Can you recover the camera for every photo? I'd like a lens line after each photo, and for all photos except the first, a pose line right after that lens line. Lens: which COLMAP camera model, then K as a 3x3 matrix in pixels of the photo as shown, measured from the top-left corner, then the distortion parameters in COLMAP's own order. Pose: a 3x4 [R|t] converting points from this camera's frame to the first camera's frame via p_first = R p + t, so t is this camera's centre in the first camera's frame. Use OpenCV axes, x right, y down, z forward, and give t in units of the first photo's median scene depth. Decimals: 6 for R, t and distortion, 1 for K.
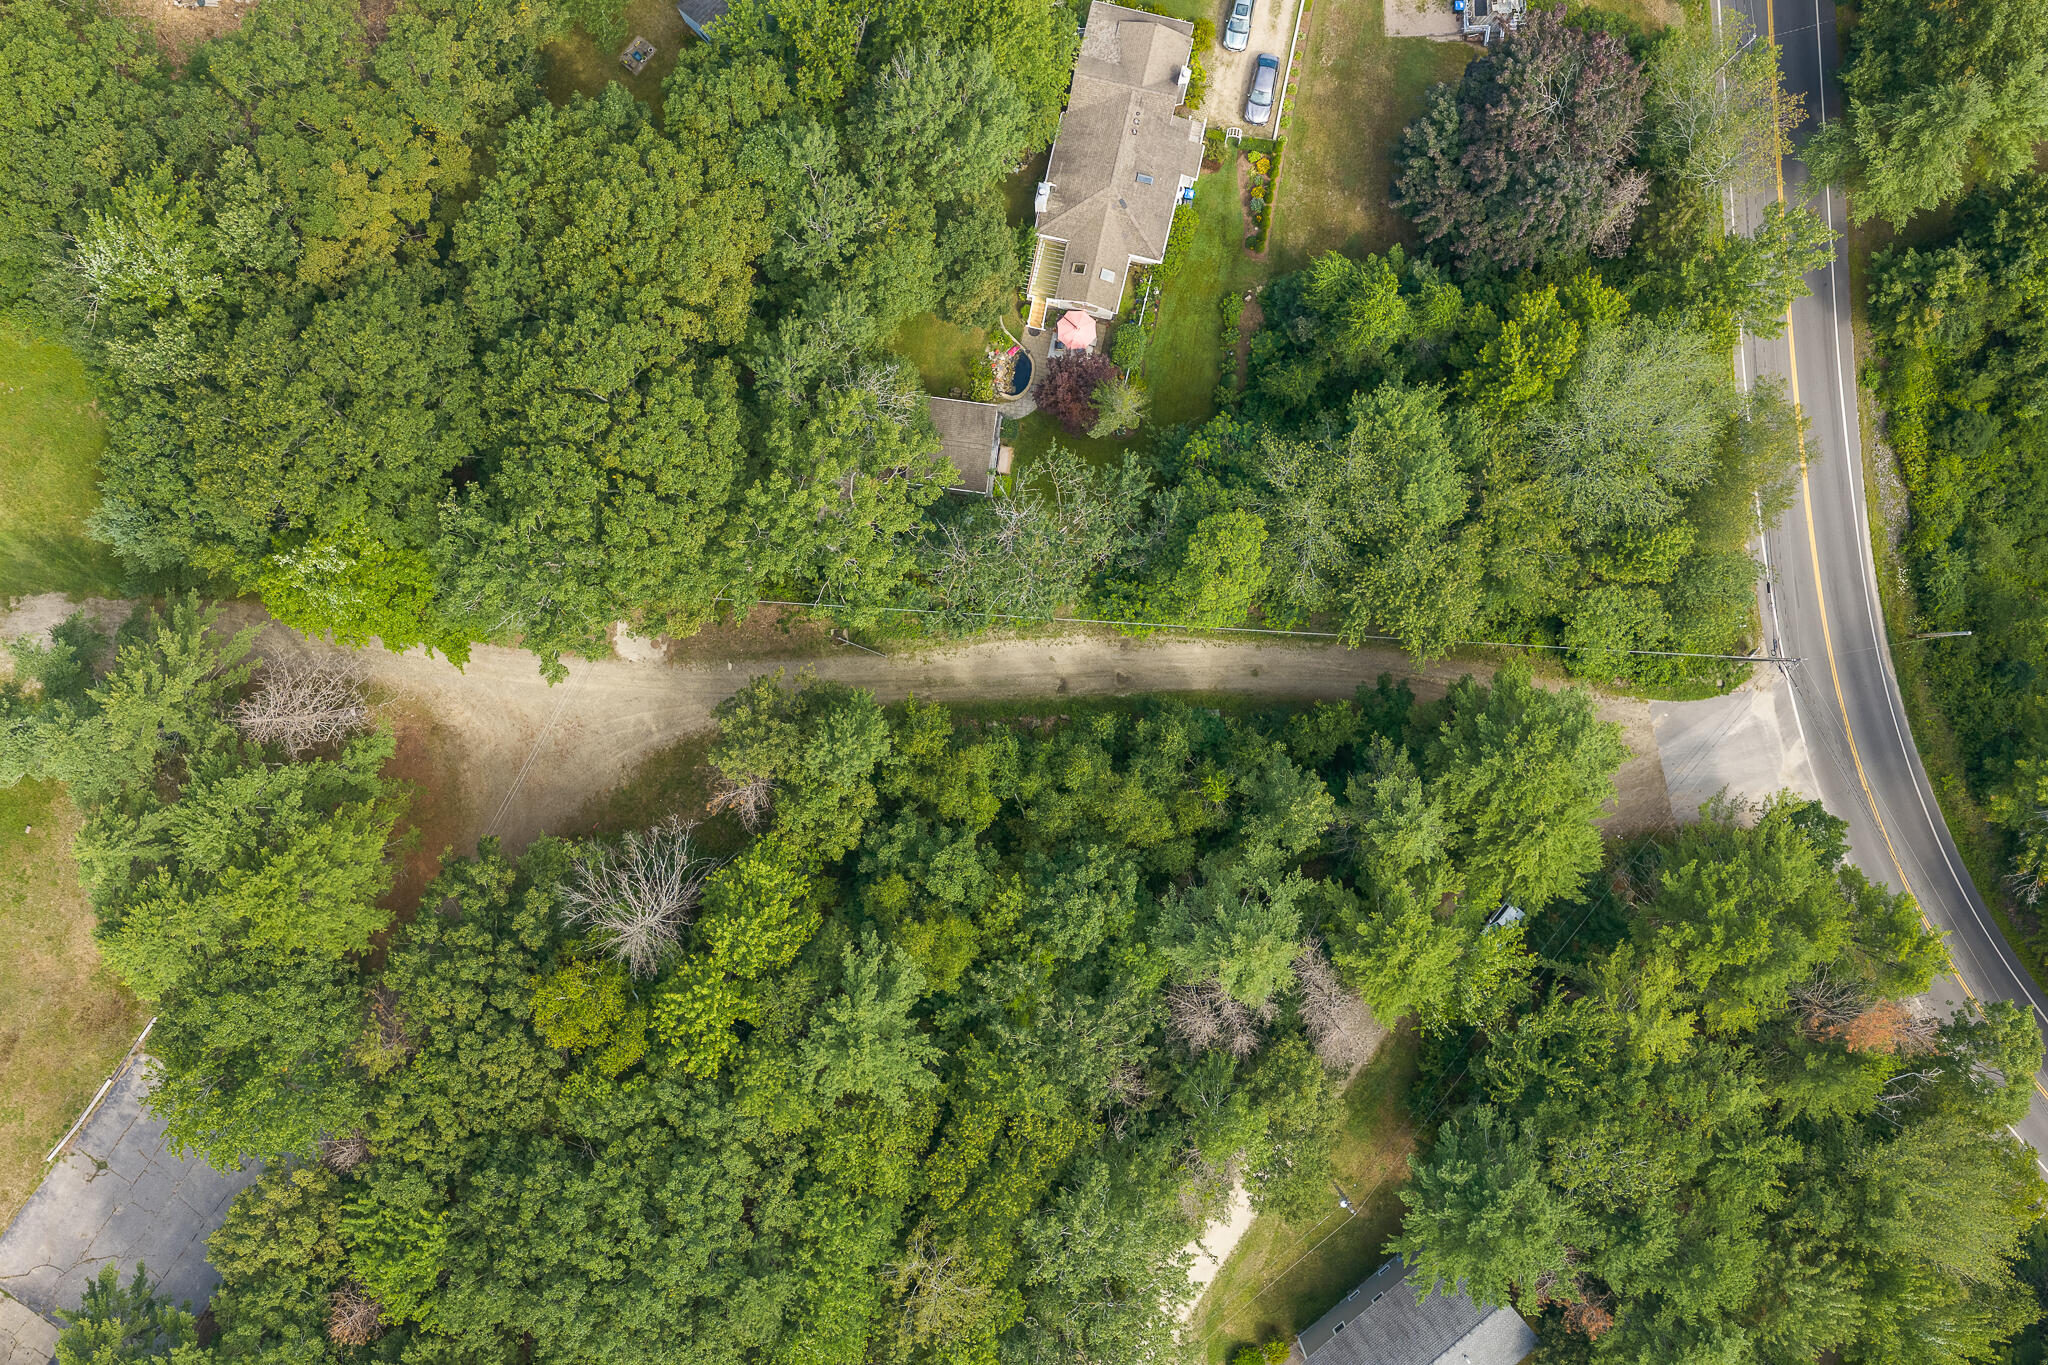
lens RADIAL K [[1693.4, 0, 1027.5], [0, 1693.4, 687.9], [0, 0, 1]] dist [0.014738, -0.033942]
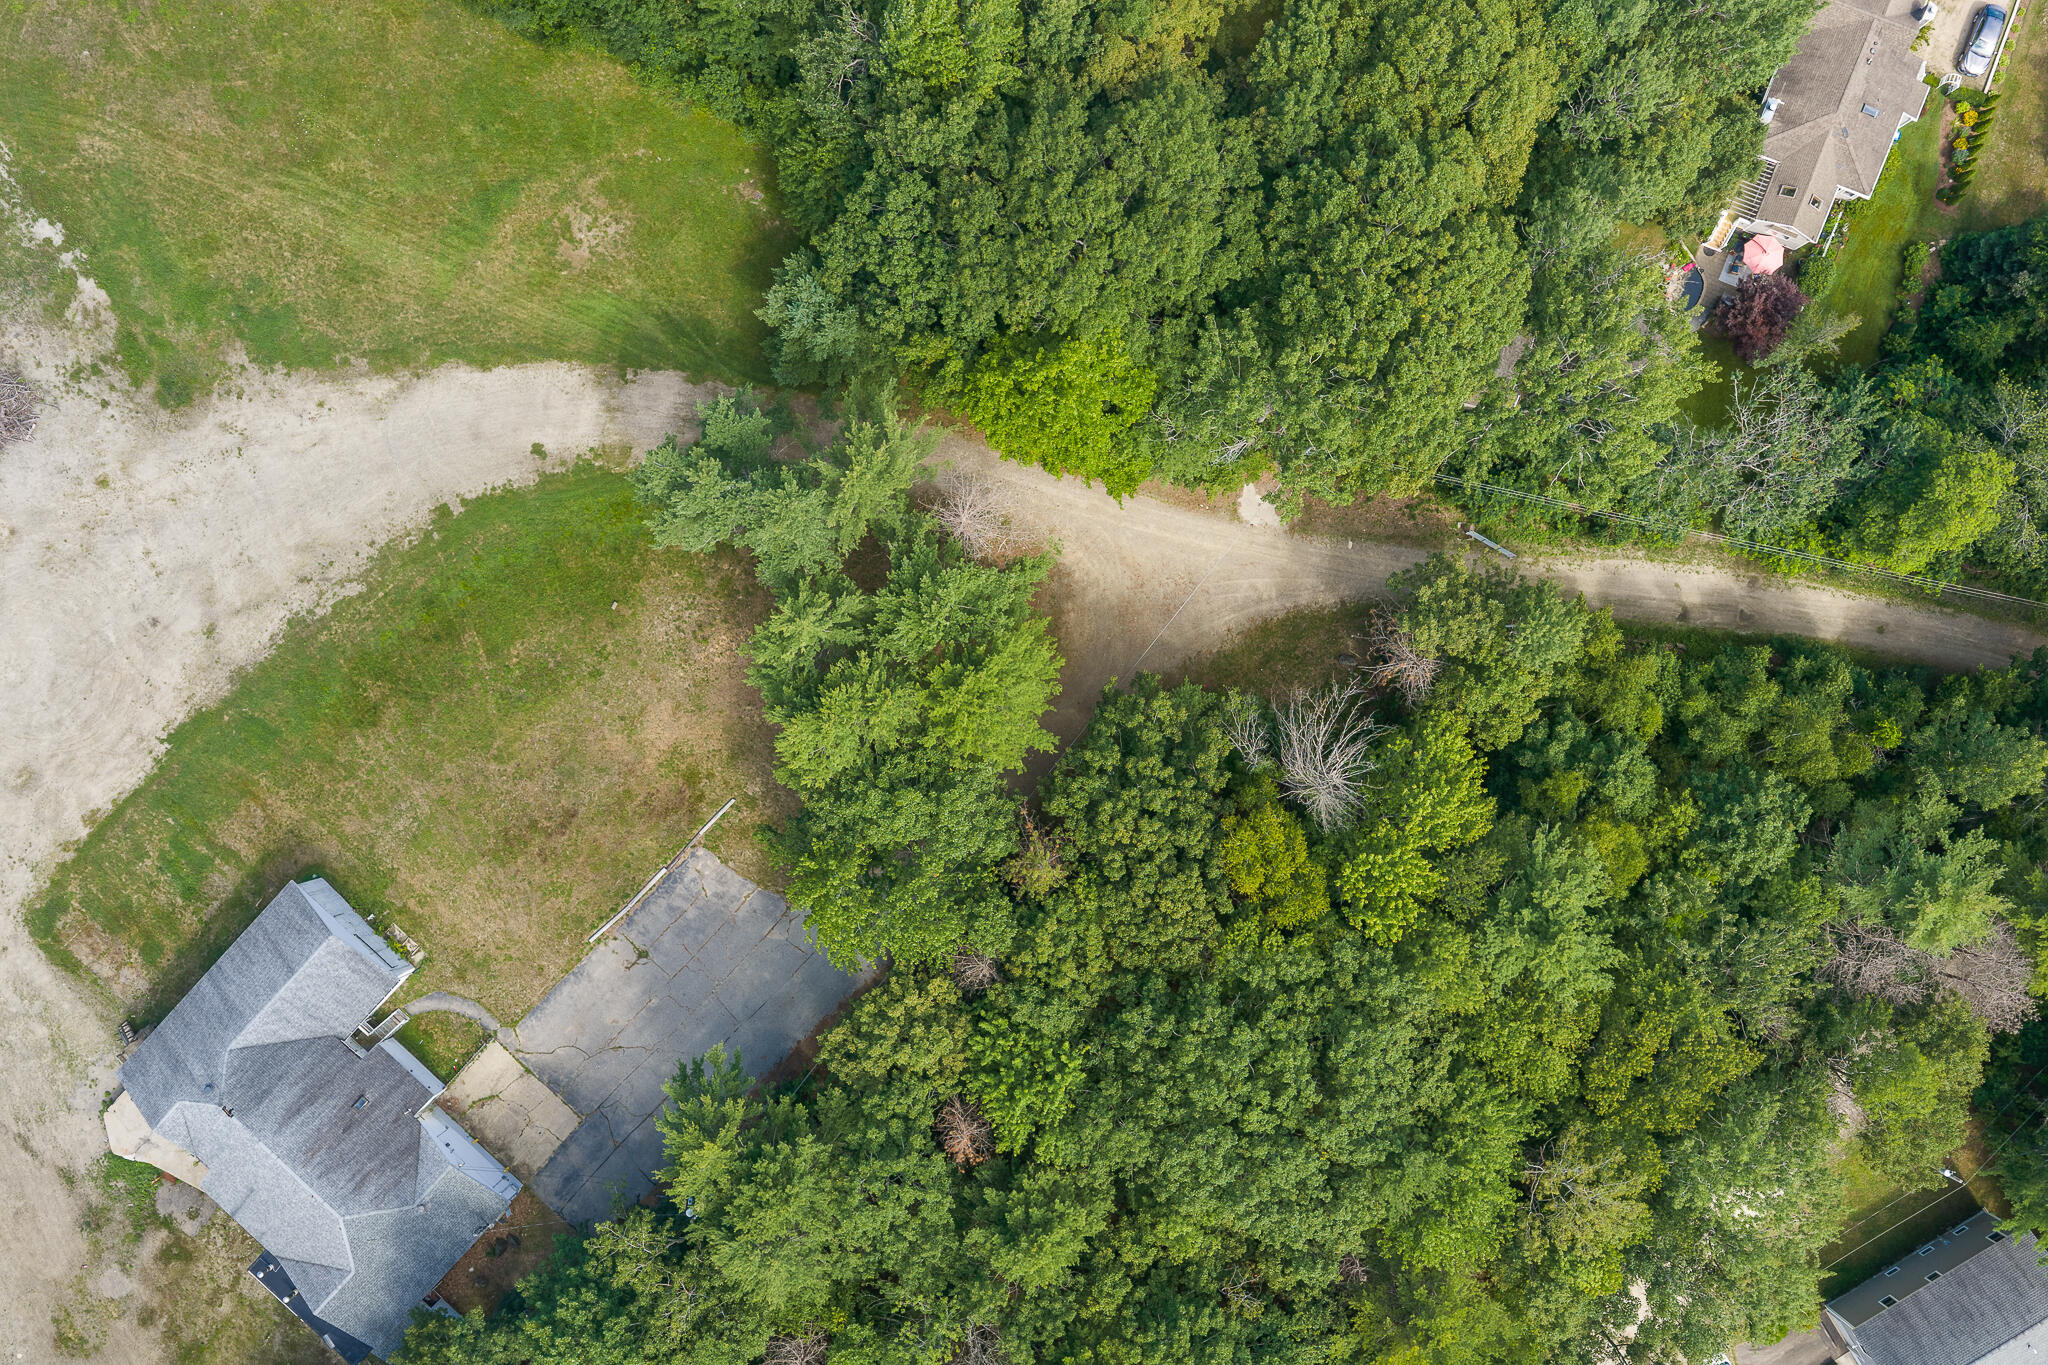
lens RADIAL K [[1693.4, 0, 1032.0], [0, 1693.4, 684.6], [0, 0, 1]] dist [0.014738, -0.033942]
pose [[0.989261, 0.146137, -0.002634, -0.401212], [-0.146118, 0.989247, 0.006268, 0.102713], [0.003522, -0.005816, 0.999977, 0.021532]]
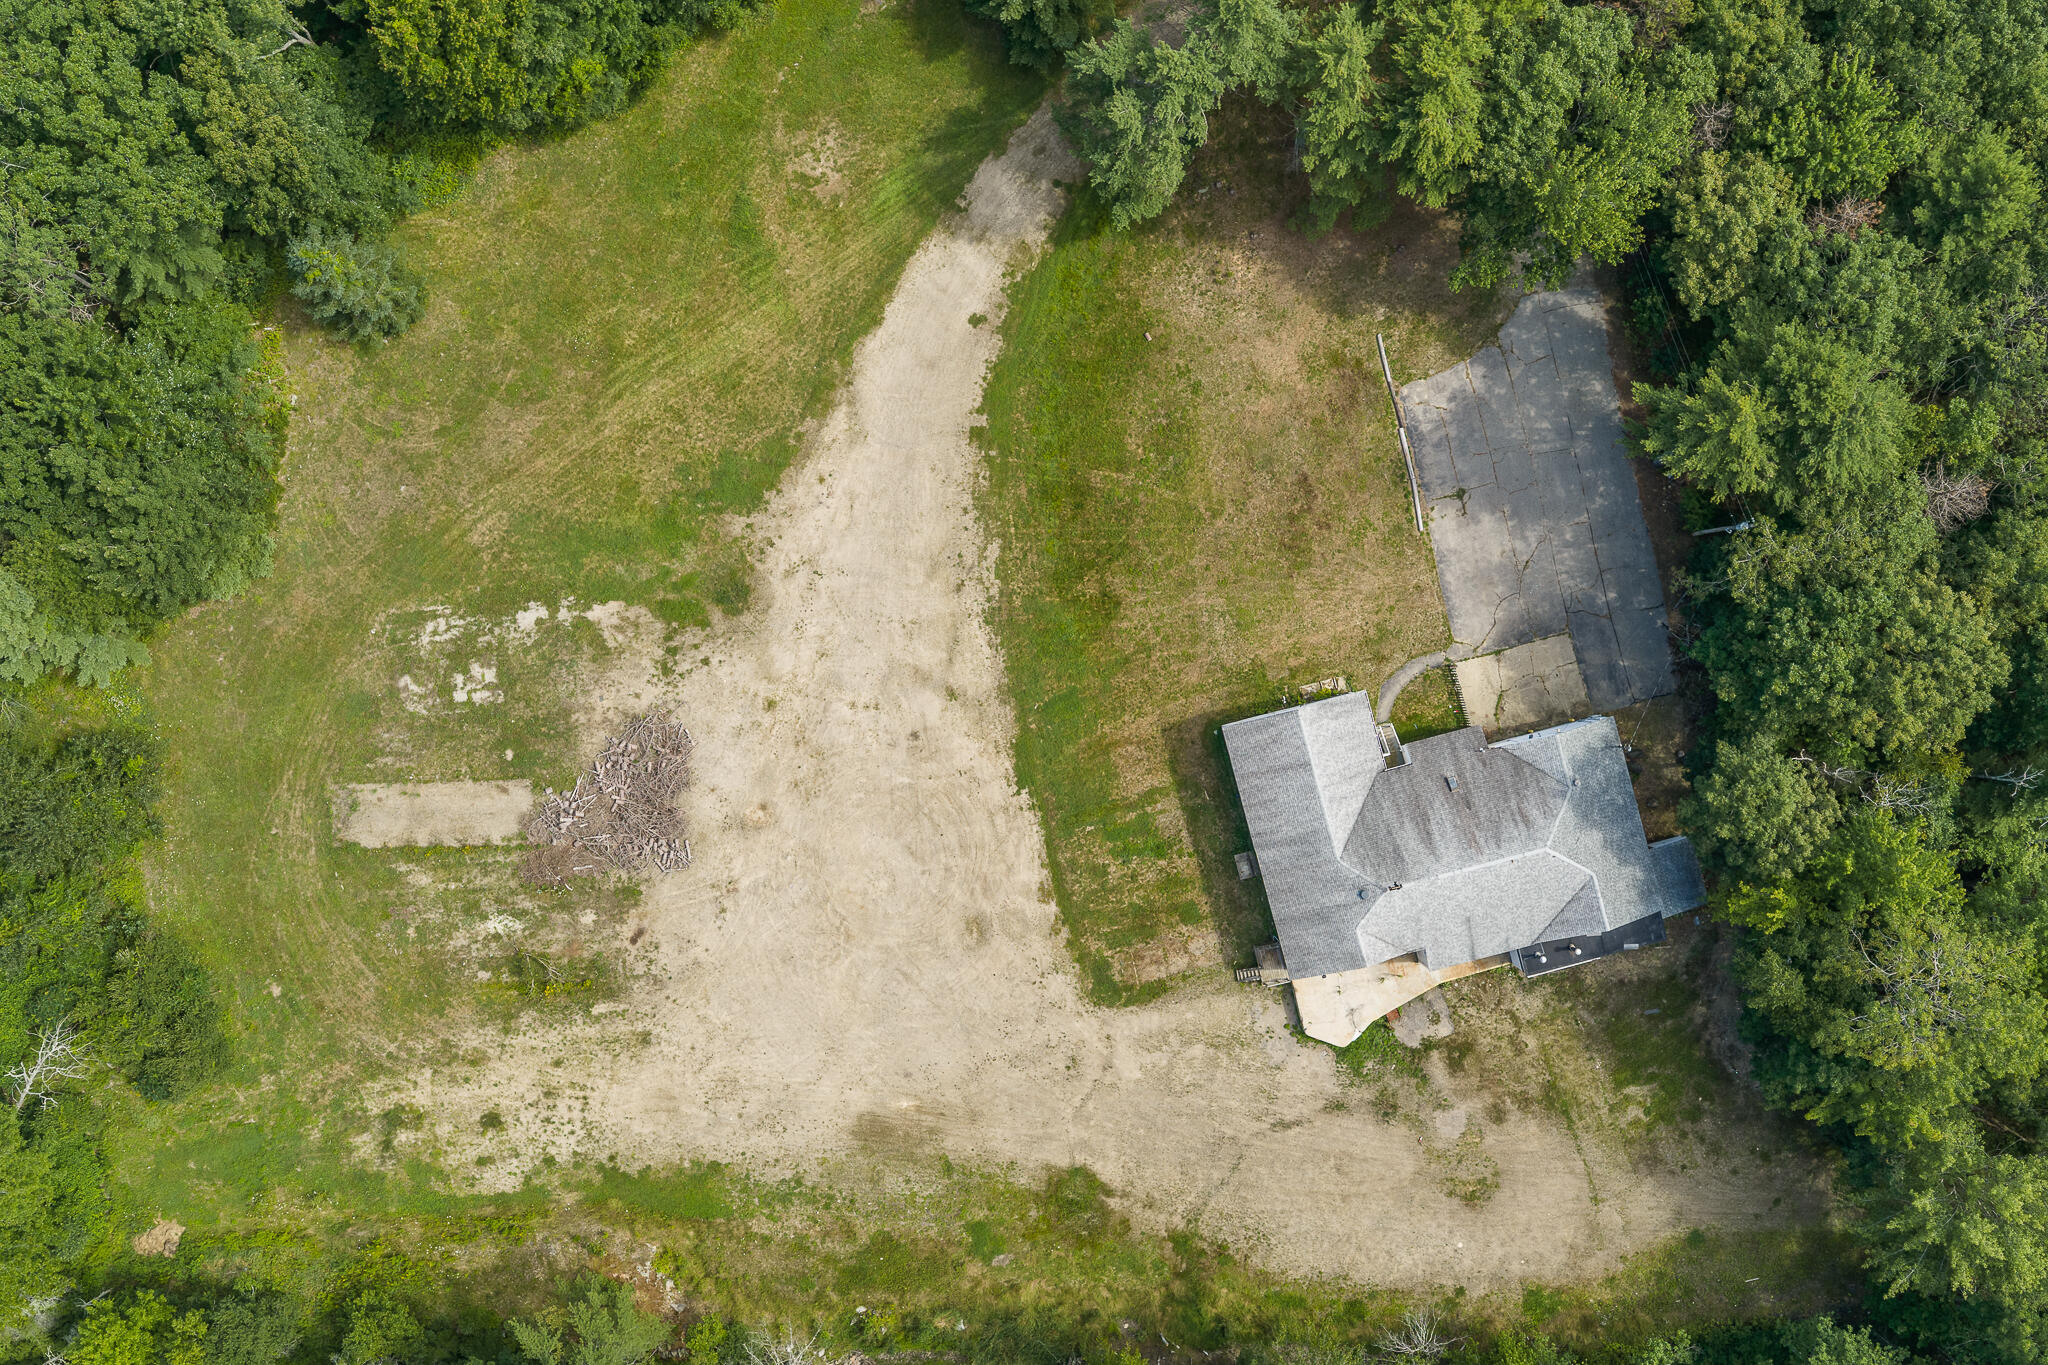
lens RADIAL K [[1693.4, 0, 1019.2], [0, 1693.4, 682.9], [0, 0, 1]] dist [0.014738, -0.033942]
pose [[0.653678, -0.756727, -0.008317, -0.921996], [0.756732, 0.653717, -0.003124, 0.190075], [0.007801, -0.004251, 0.999961, 0.014064]]
